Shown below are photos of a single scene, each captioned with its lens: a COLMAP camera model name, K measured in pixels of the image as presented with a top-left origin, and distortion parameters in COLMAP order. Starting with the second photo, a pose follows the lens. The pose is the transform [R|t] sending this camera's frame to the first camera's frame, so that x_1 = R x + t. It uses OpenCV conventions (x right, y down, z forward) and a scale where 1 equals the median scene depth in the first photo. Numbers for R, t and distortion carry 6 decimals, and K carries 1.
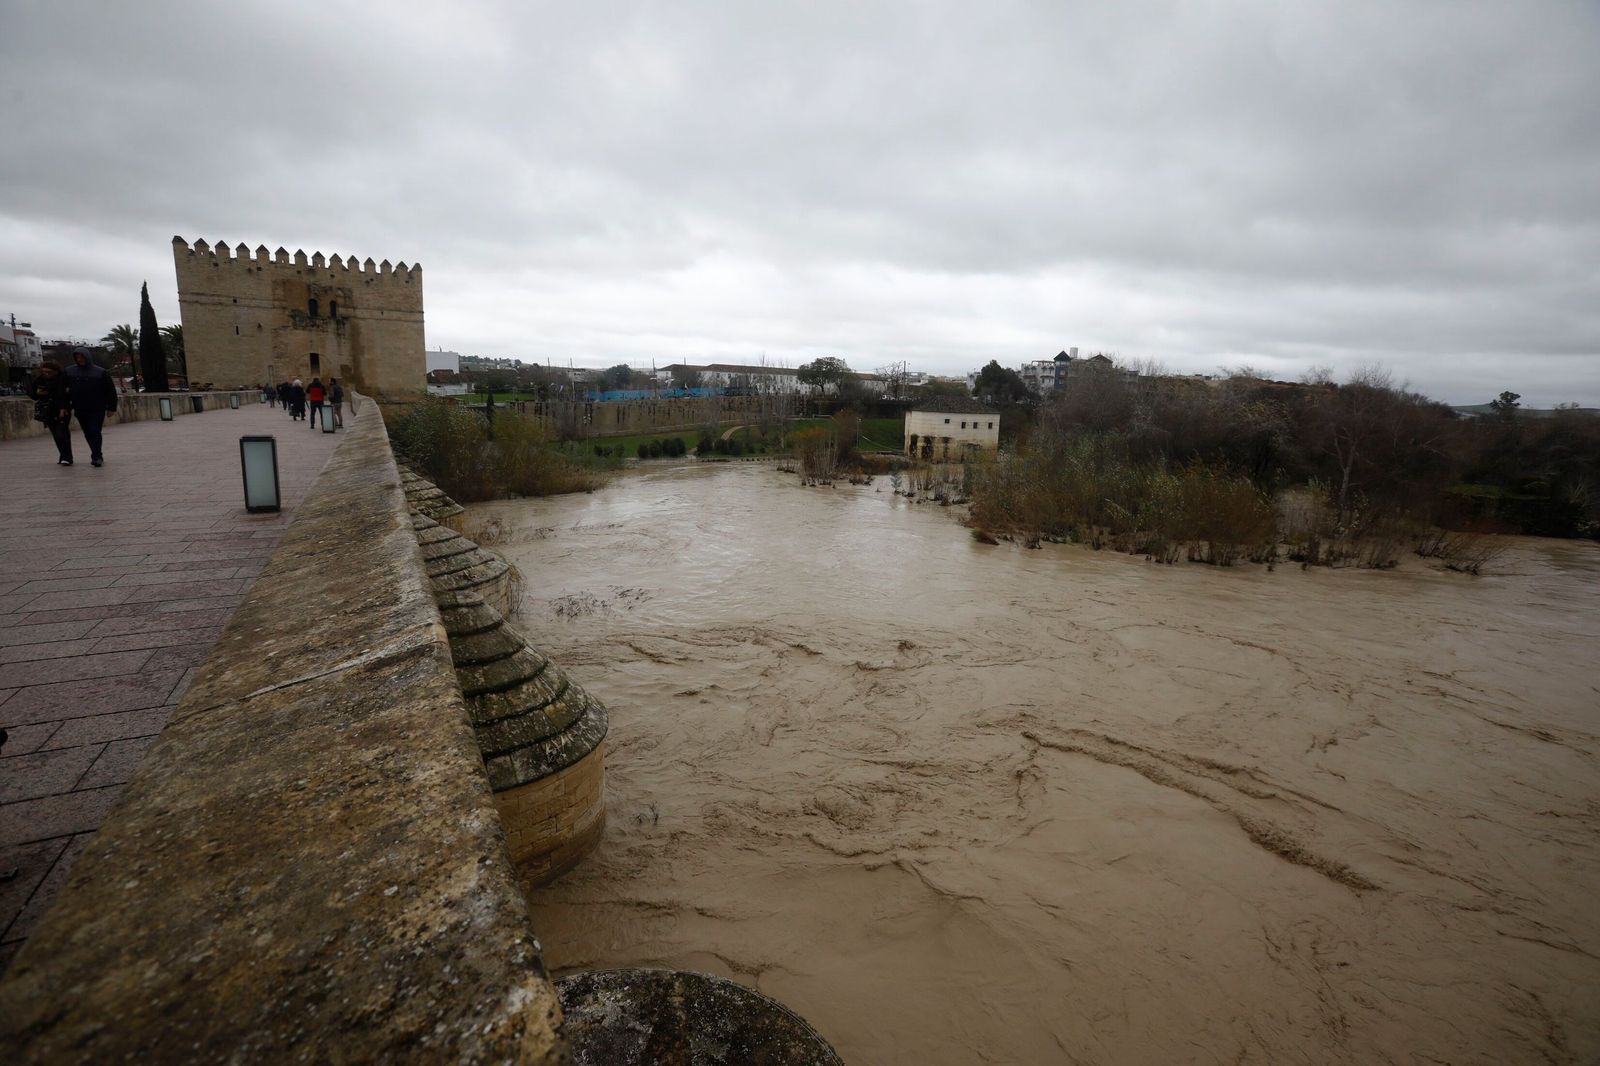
lens RADIAL K [[726.7, 0, 799.1], [0, 726.7, 515.3], [0, 0, 1]] dist [-0.071625, 0.029667]
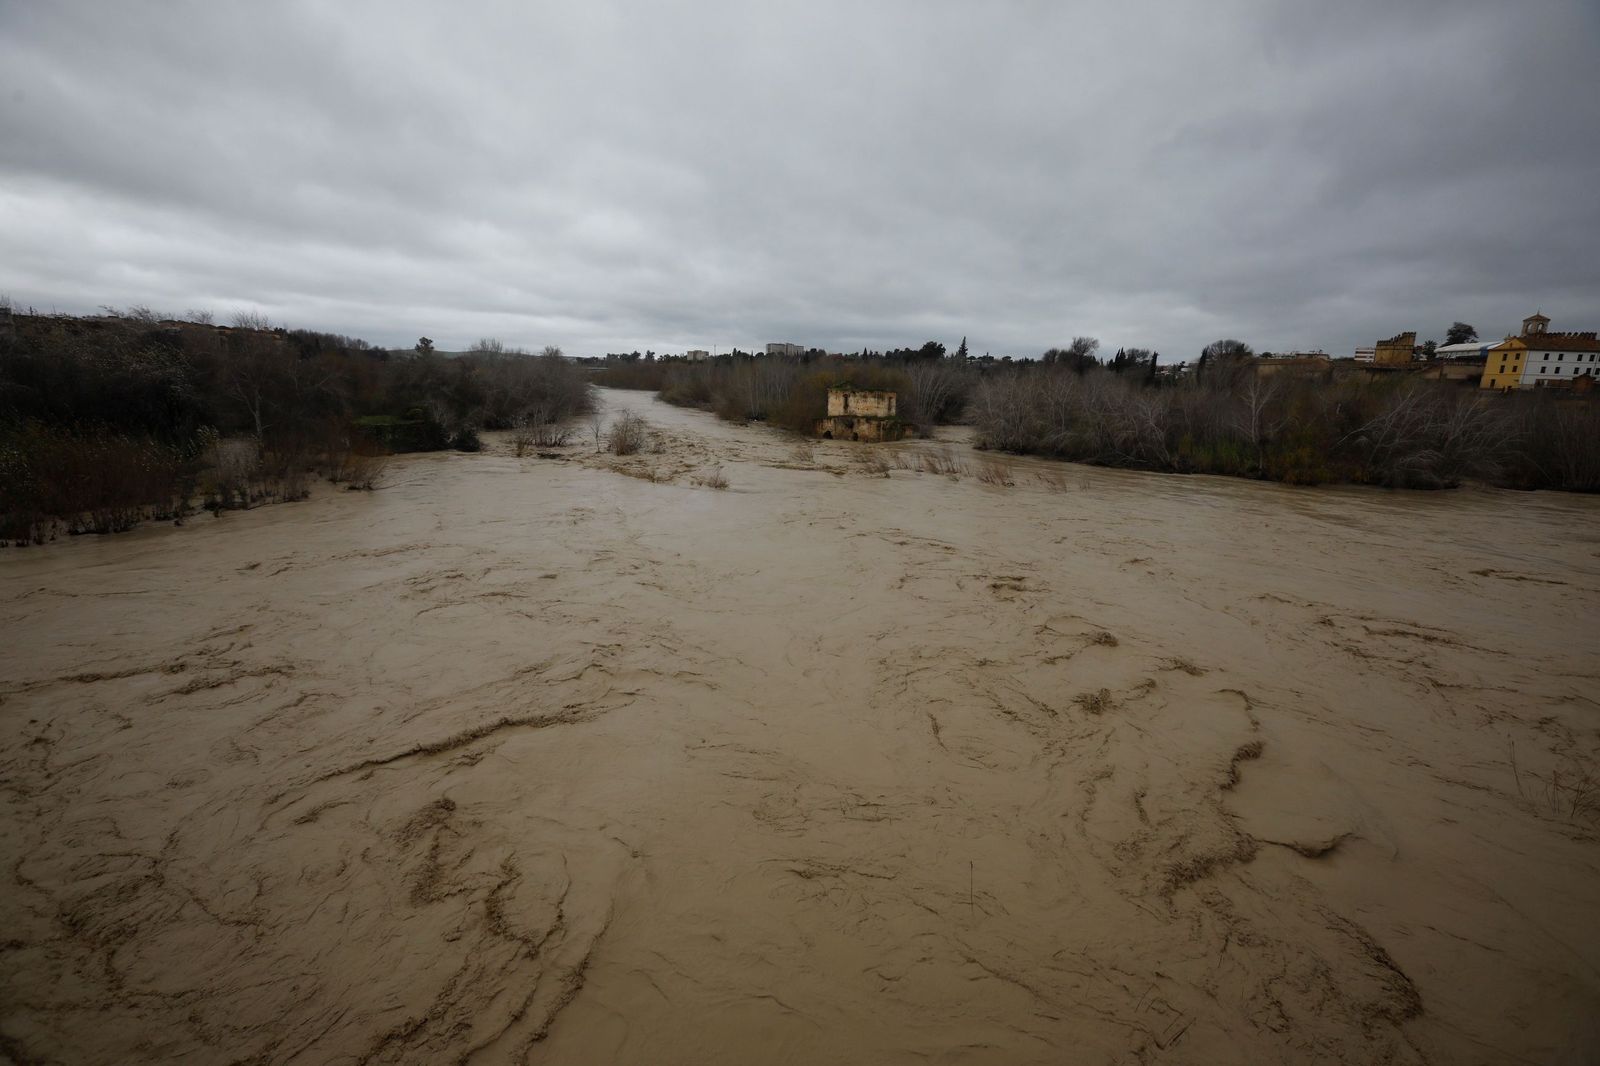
lens RADIAL K [[726.7, 0, 799.1], [0, 726.7, 515.3], [0, 0, 1]] dist [-0.071625, 0.029667]
pose [[0.315559, -0.211936, 0.924935, 0.049780], [0.142896, 0.974237, 0.174481, 0.017277], [-0.938085, 0.077110, 0.337714, -0.101374]]
